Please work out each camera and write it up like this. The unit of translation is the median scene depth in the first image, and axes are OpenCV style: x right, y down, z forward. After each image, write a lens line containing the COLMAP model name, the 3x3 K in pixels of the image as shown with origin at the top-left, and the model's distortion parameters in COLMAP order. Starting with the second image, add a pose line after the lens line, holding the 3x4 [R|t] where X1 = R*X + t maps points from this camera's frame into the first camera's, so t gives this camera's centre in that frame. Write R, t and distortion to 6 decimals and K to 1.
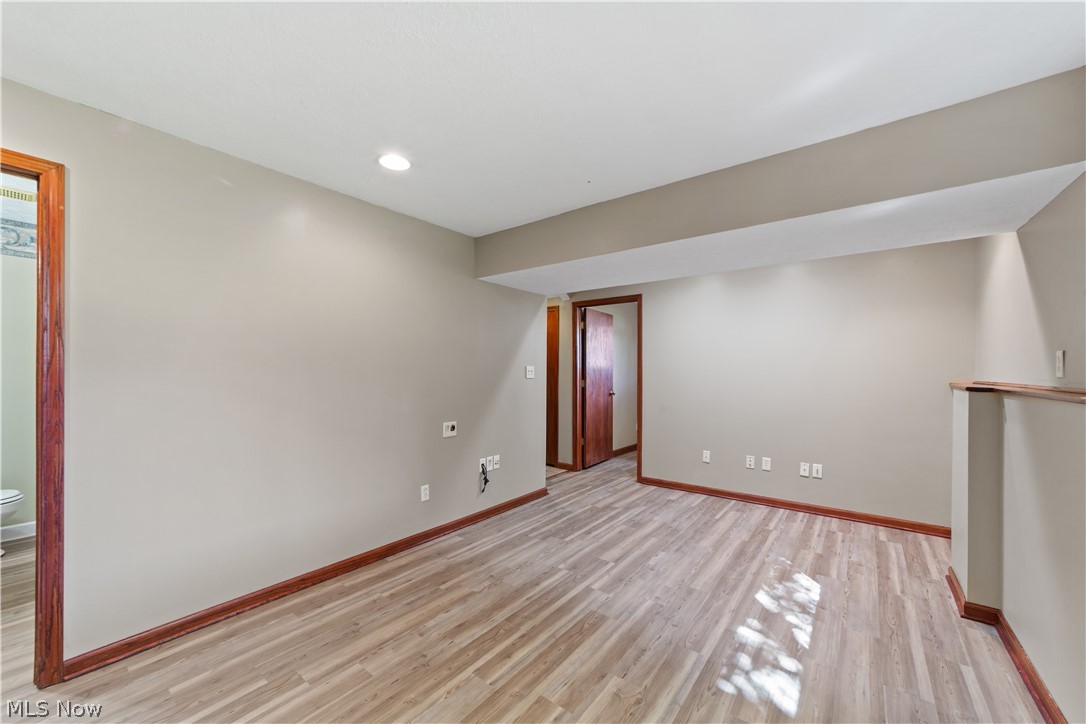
lens RADIAL K [[420.8, 0, 540.9], [0, 420.8, 366.1], [0, 0, 1]] dist [-0.016254, 0.008363]
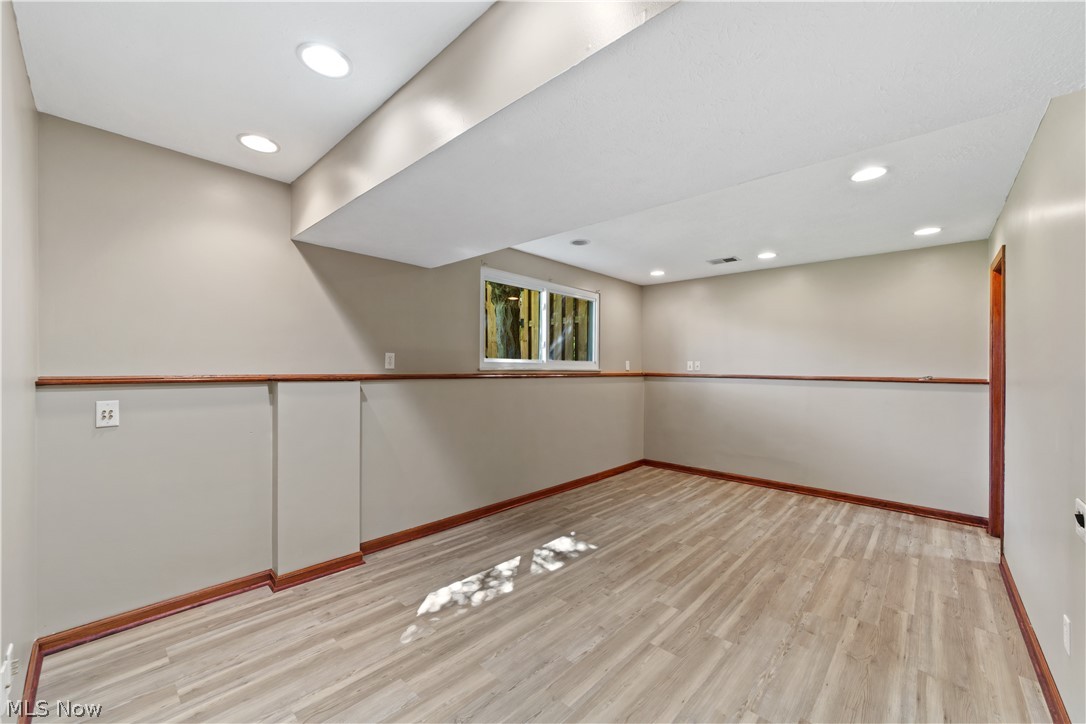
lens RADIAL K [[420.8, 0, 540.9], [0, 420.8, 366.1], [0, 0, 1]] dist [-0.016254, 0.008363]
pose [[-0.996050, -0.013331, 0.087784, 0.317625], [-0.014791, 0.999763, -0.015998, 0.024083], [-0.087550, -0.017233, -0.996011, 1.799153]]
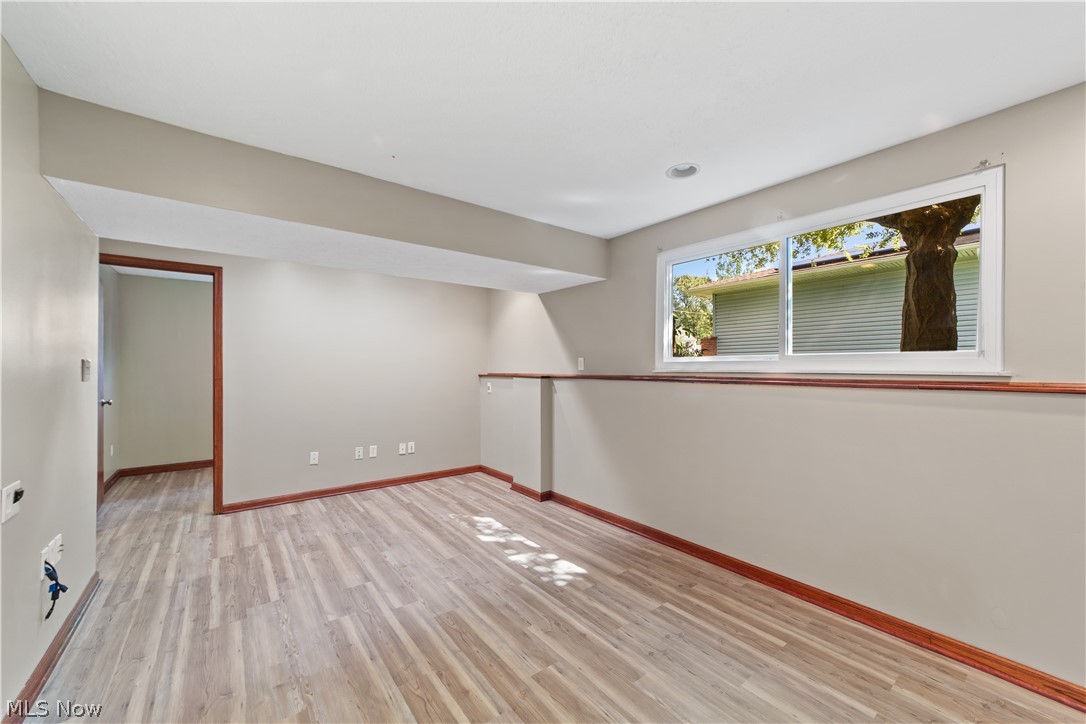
lens RADIAL K [[420.8, 0, 540.9], [0, 420.8, 366.1], [0, 0, 1]] dist [-0.016254, 0.008363]
pose [[0.247072, 0.001841, 0.968995, -0.629135], [-0.010988, 0.999939, 0.000902, 0.005192], [-0.968935, -0.010870, 0.247077, 0.451387]]
